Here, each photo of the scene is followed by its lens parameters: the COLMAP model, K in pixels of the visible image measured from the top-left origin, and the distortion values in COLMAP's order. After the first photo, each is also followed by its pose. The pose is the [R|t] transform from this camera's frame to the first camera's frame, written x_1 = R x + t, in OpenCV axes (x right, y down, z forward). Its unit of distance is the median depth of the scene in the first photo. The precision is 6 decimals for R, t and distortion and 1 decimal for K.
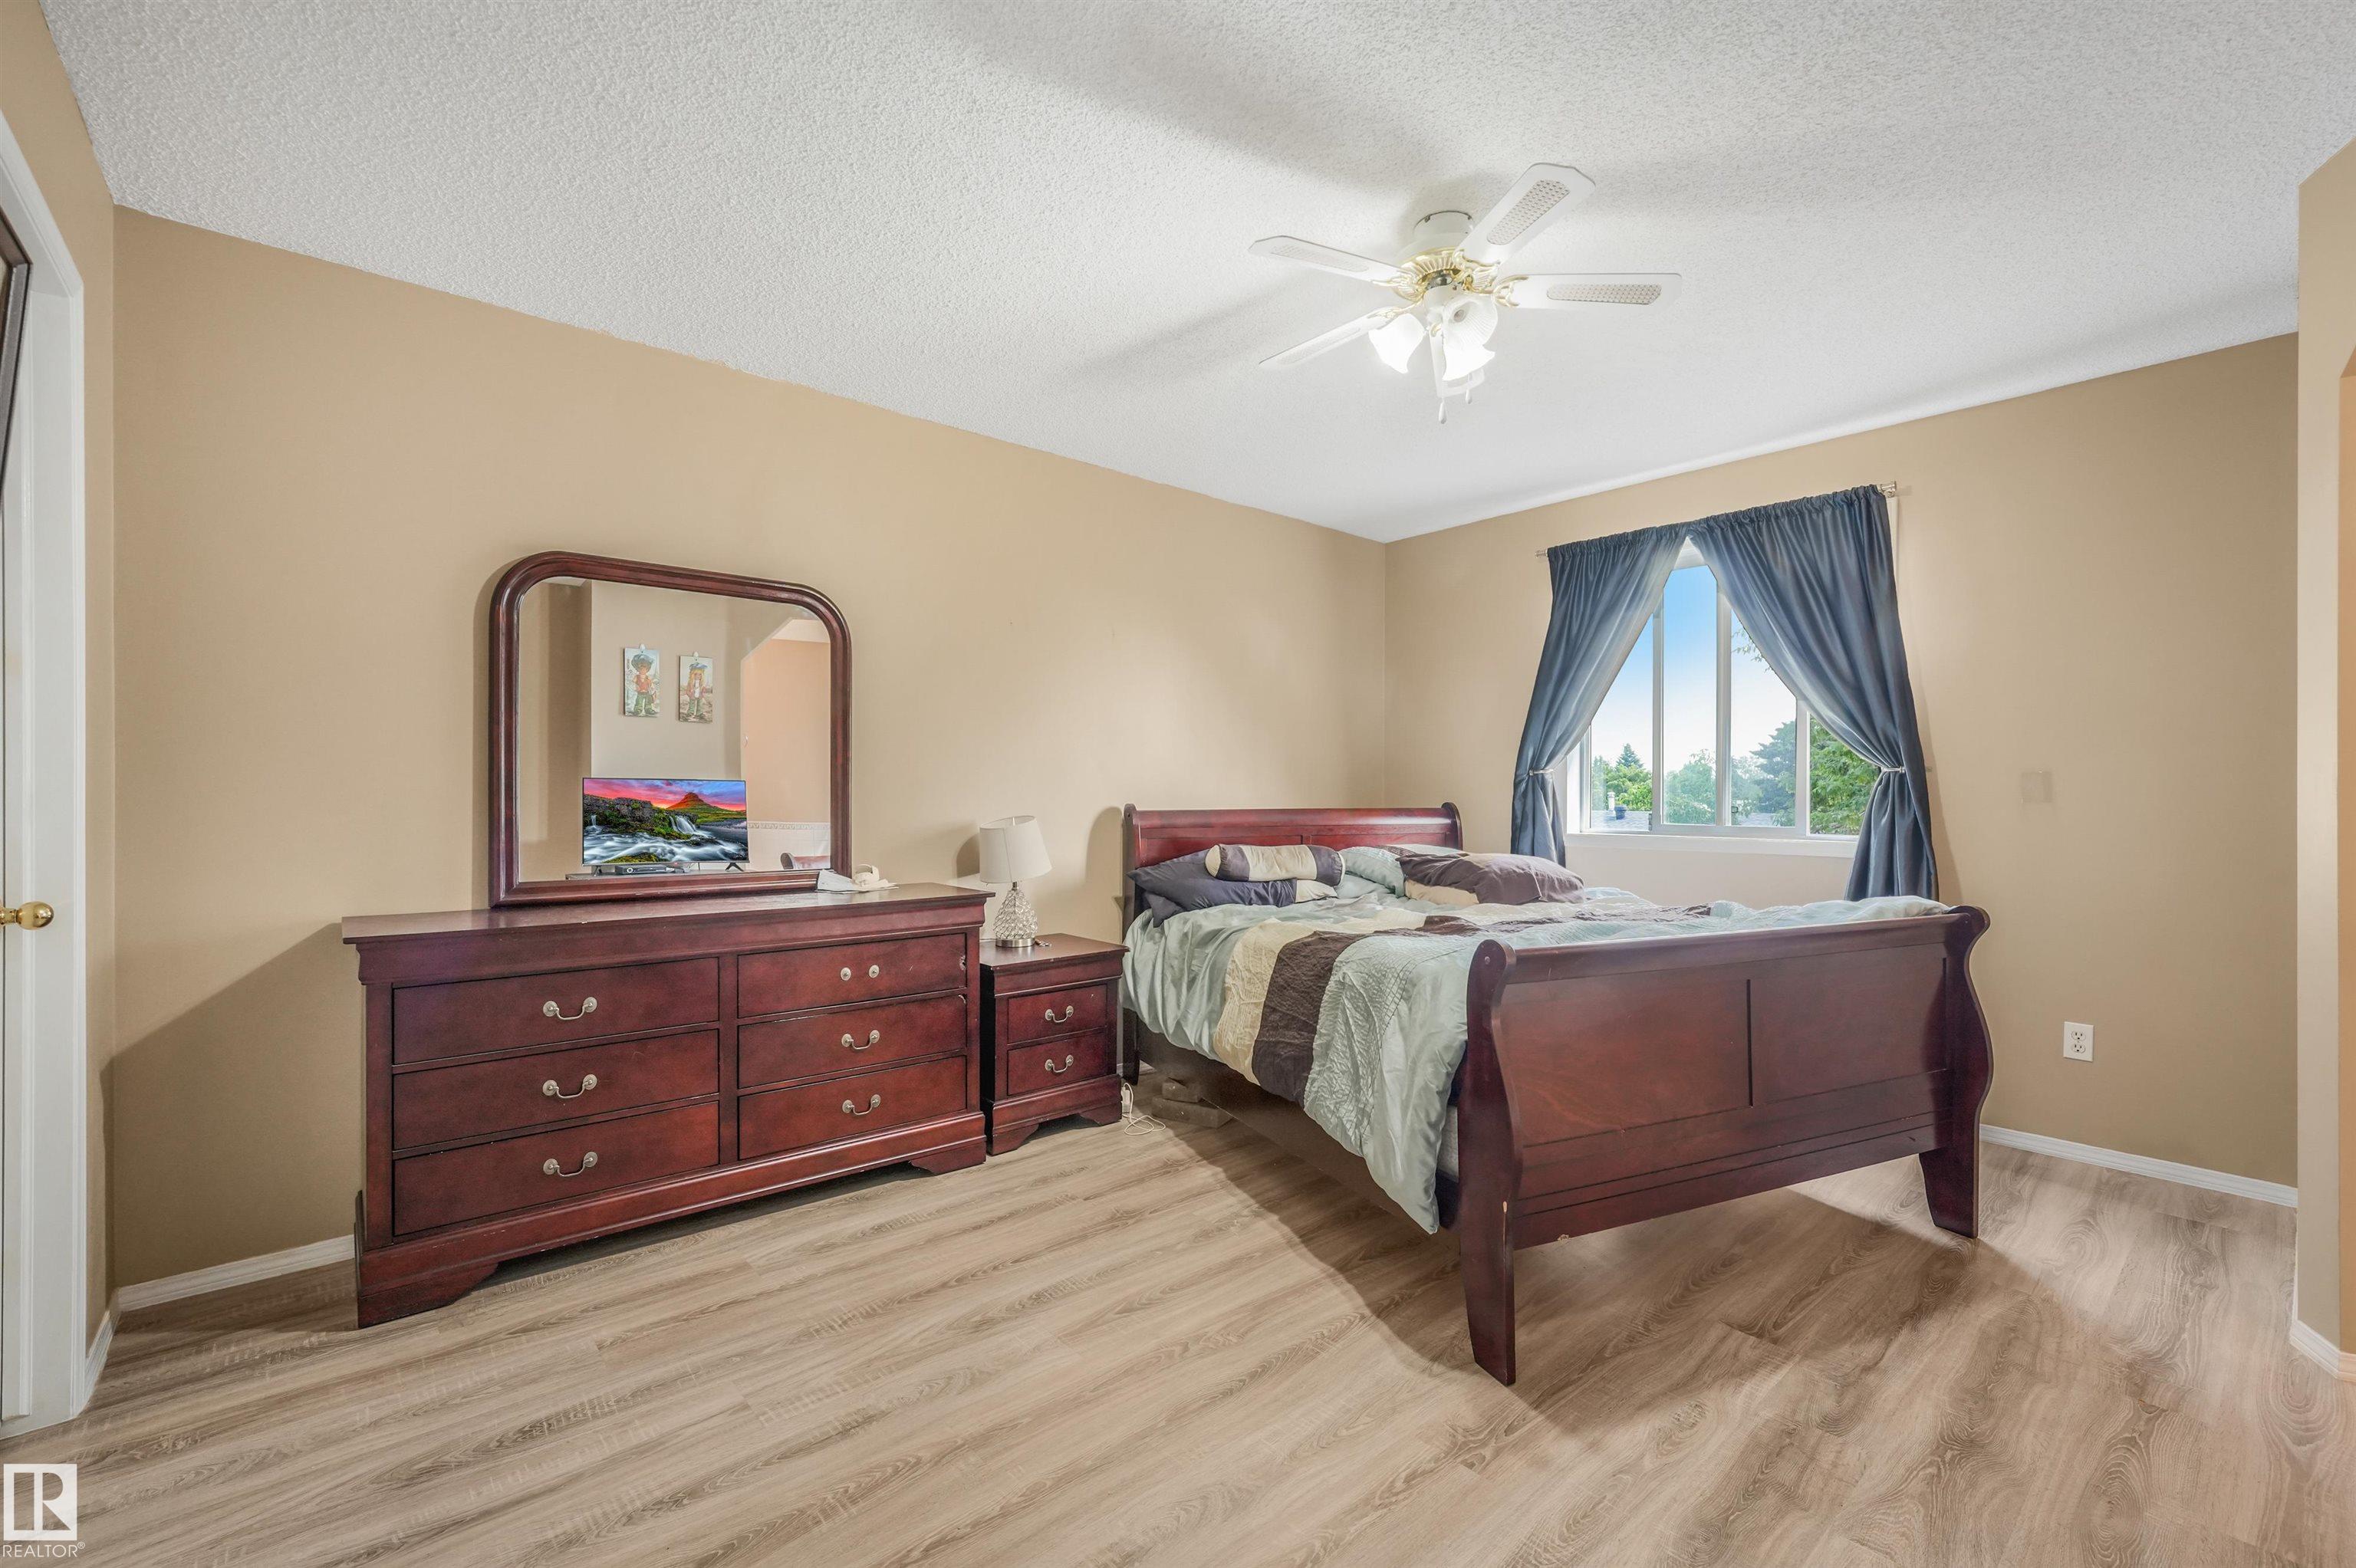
lens RADIAL K [[993.6, 0, 1178.0], [0, 993.6, 784.0], [0, 0, 1]] dist [0.001065, 0.000072]
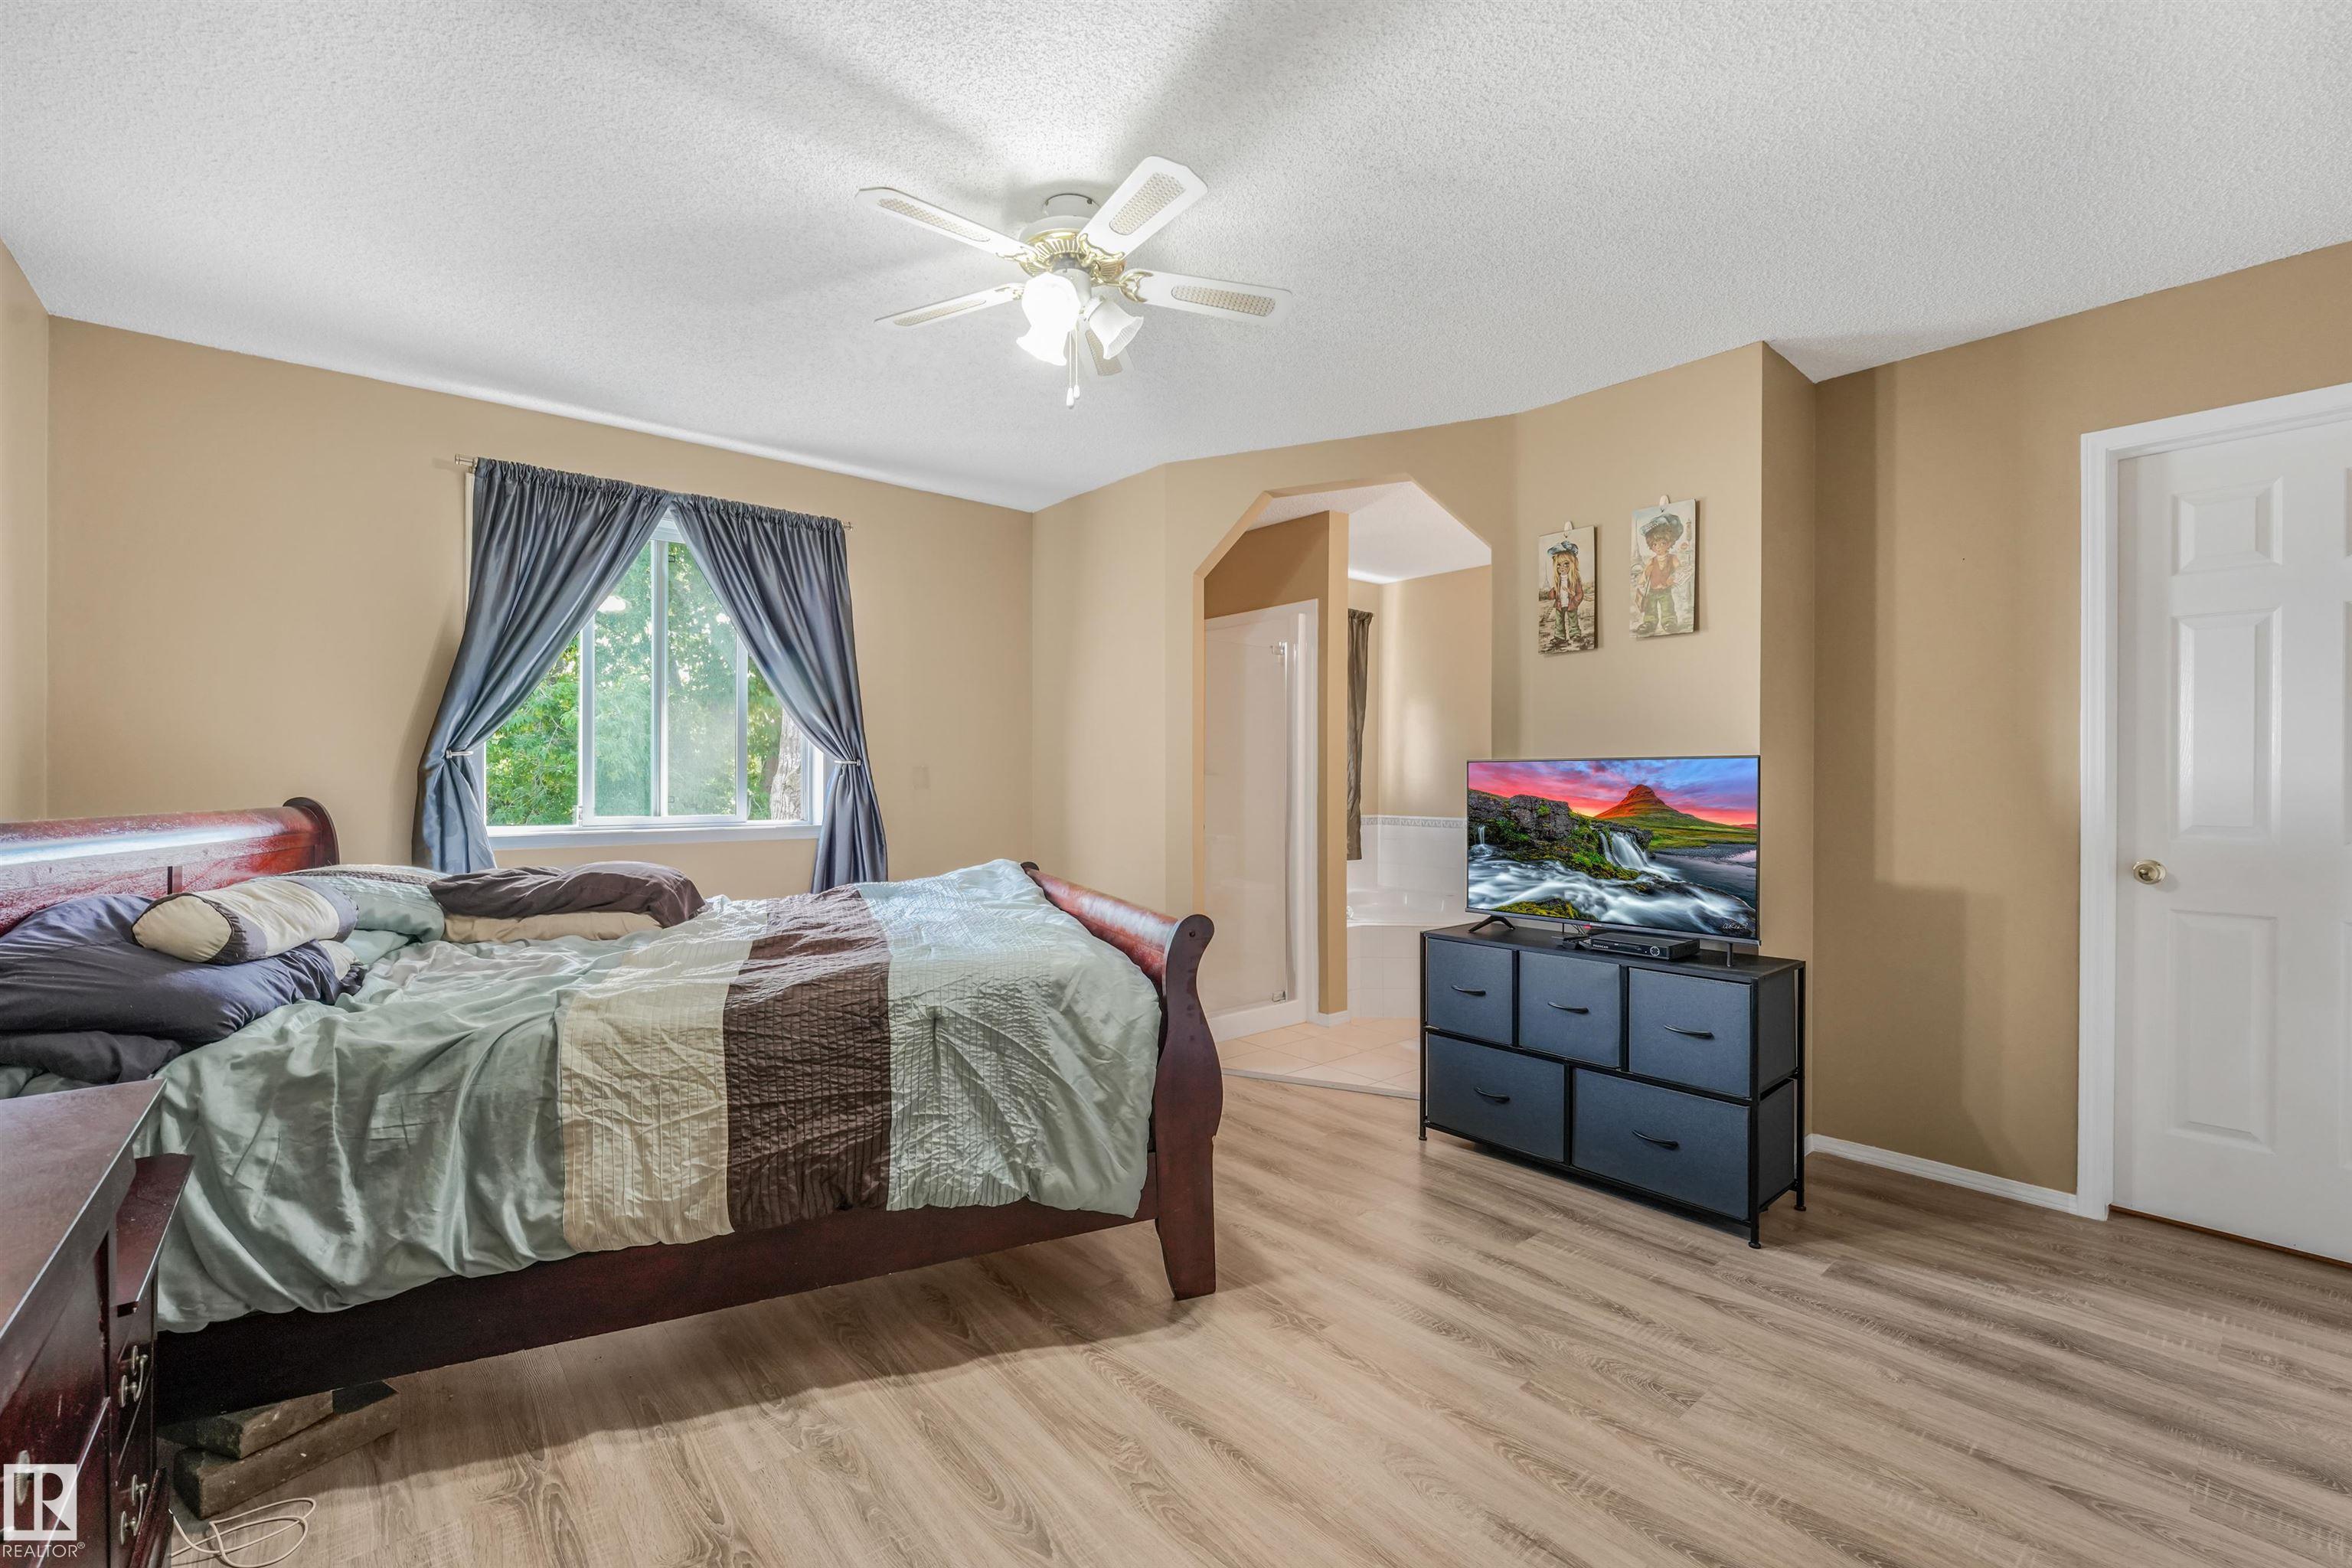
lens RADIAL K [[998.6, 0, 1183.3], [0, 998.6, 770.4], [0, 0, 1]] dist [-0.018844, 0.000443]
pose [[0.002940, 0.010234, 0.999943, -0.627029], [-0.007755, 0.999918, -0.010211, 0.005533], [-0.999966, -0.007724, 0.003019, 0.776917]]
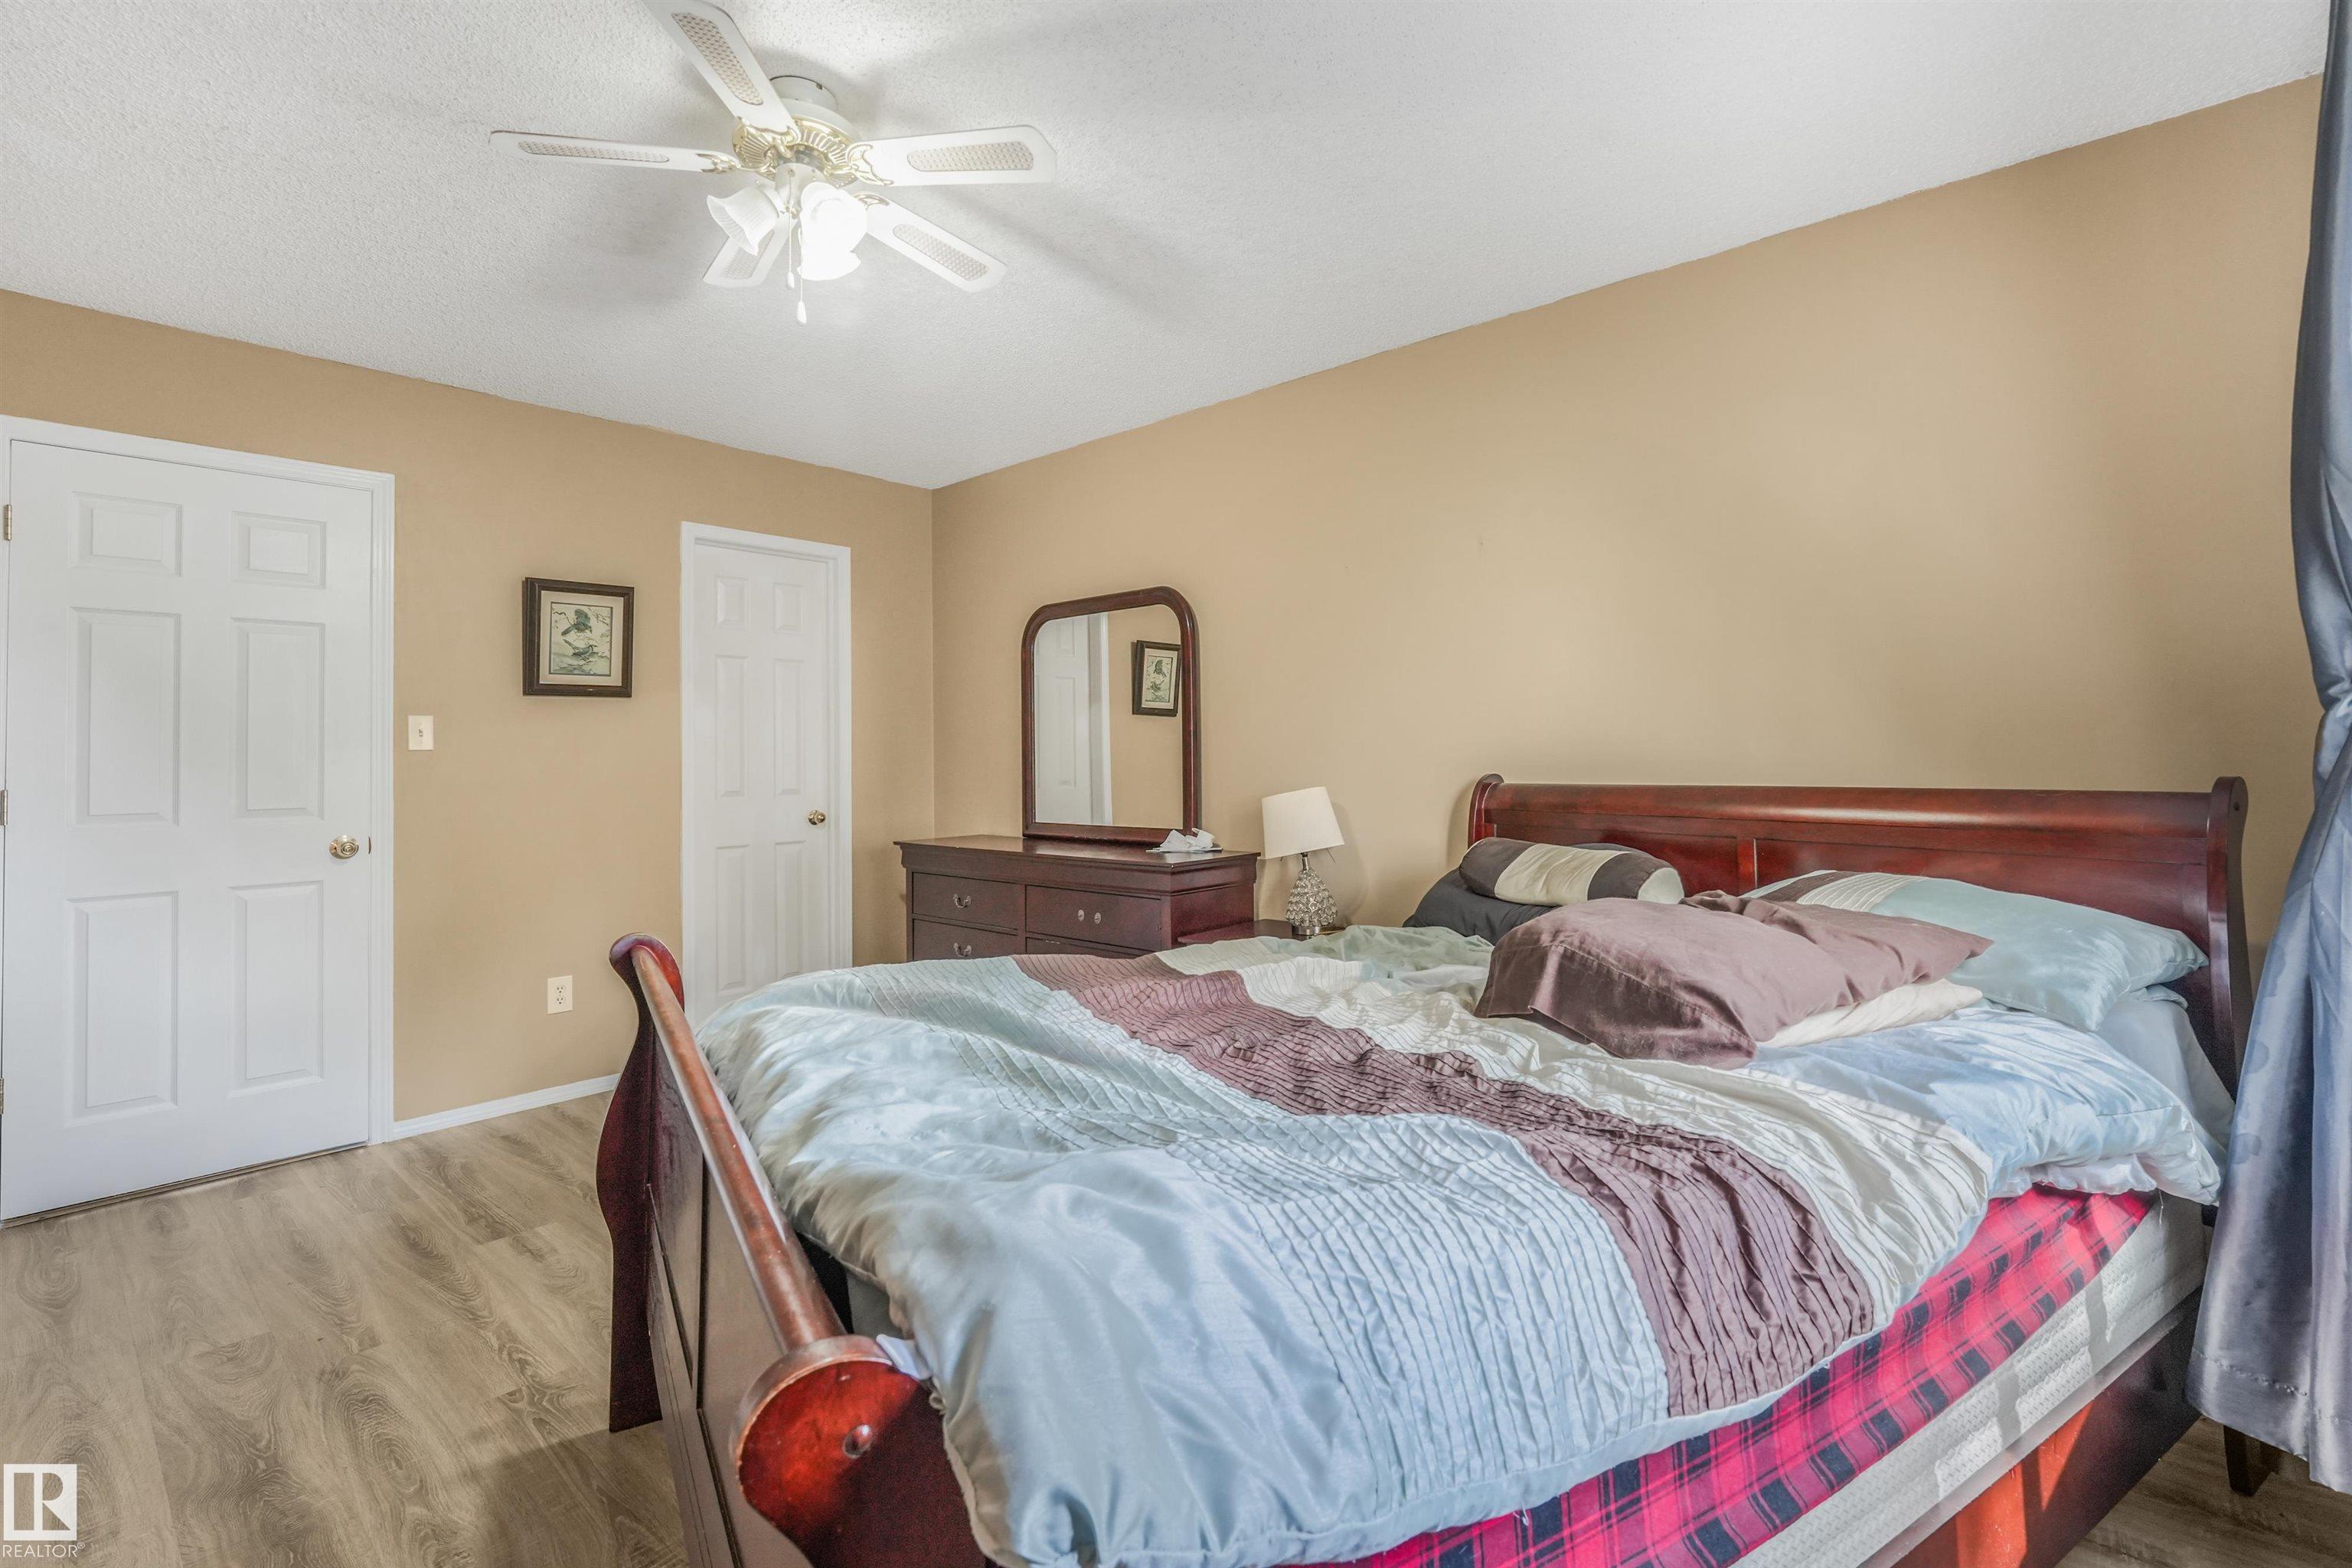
lens RADIAL K [[1025.3, 0, 1181.9], [0, 1025.3, 734.4], [0, 0, 1]] dist [0.000487, -0.000098]
pose [[0.147717, -0.025878, -0.988691, 1.010829], [0.017901, 0.999564, -0.023489, 0.004198], [0.988868, -0.014229, 0.148115, 1.037929]]
